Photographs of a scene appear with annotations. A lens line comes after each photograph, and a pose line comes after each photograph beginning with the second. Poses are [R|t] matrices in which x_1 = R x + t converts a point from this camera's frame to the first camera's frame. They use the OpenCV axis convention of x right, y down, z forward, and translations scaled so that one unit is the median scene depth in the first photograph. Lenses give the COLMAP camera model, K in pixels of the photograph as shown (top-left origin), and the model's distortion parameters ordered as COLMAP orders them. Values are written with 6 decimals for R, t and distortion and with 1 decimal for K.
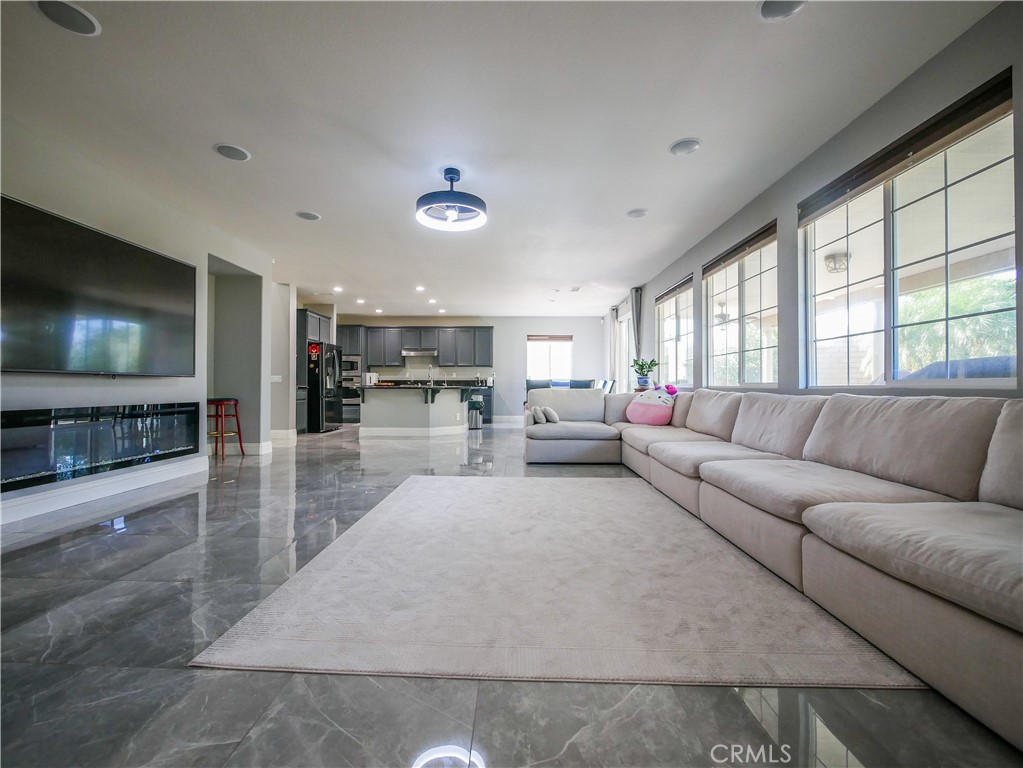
lens RADIAL K [[422.5, 0, 511.5], [0, 422.5, 384.0], [0, 0, 1]] dist [-0.009519, 0.000092]
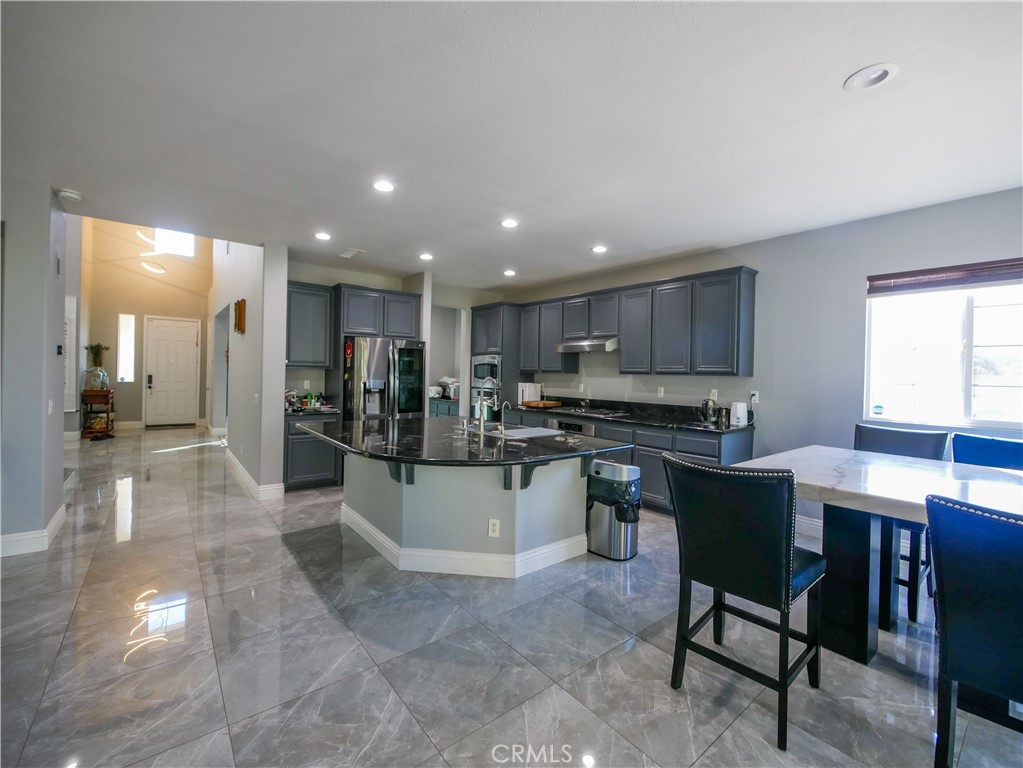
lens RADIAL K [[431.7, 0, 516.3], [0, 431.7, 382.7], [0, 0, 1]] dist [-0.011761, -0.000020]
pose [[0.653516, 0.025483, -0.756484, 0.164606], [-0.014501, 0.999671, 0.021148, -0.057668], [0.756774, -0.002851, 0.653670, 0.878594]]
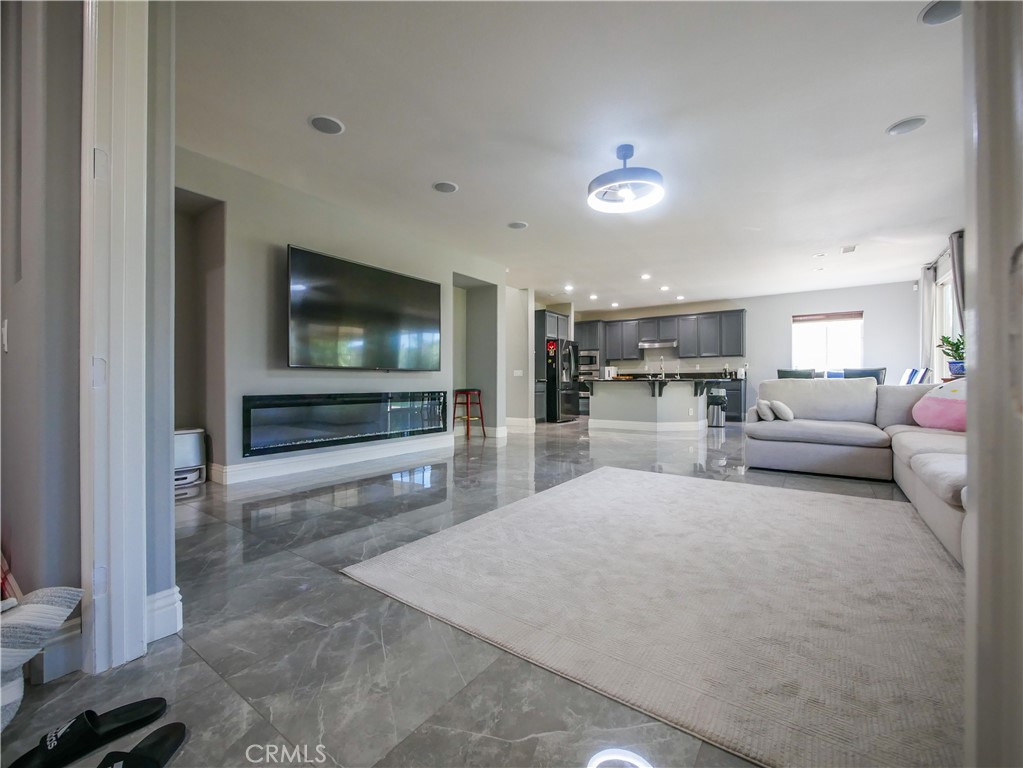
lens RADIAL K [[431.7, 0, 516.3], [0, 431.7, 382.7], [0, 0, 1]] dist [-0.011761, -0.000020]
pose [[0.829729, -0.004471, -0.558149, 0.086132], [0.008469, 0.999954, 0.004579, 0.007625], [0.558103, -0.008526, 0.829728, 0.025119]]
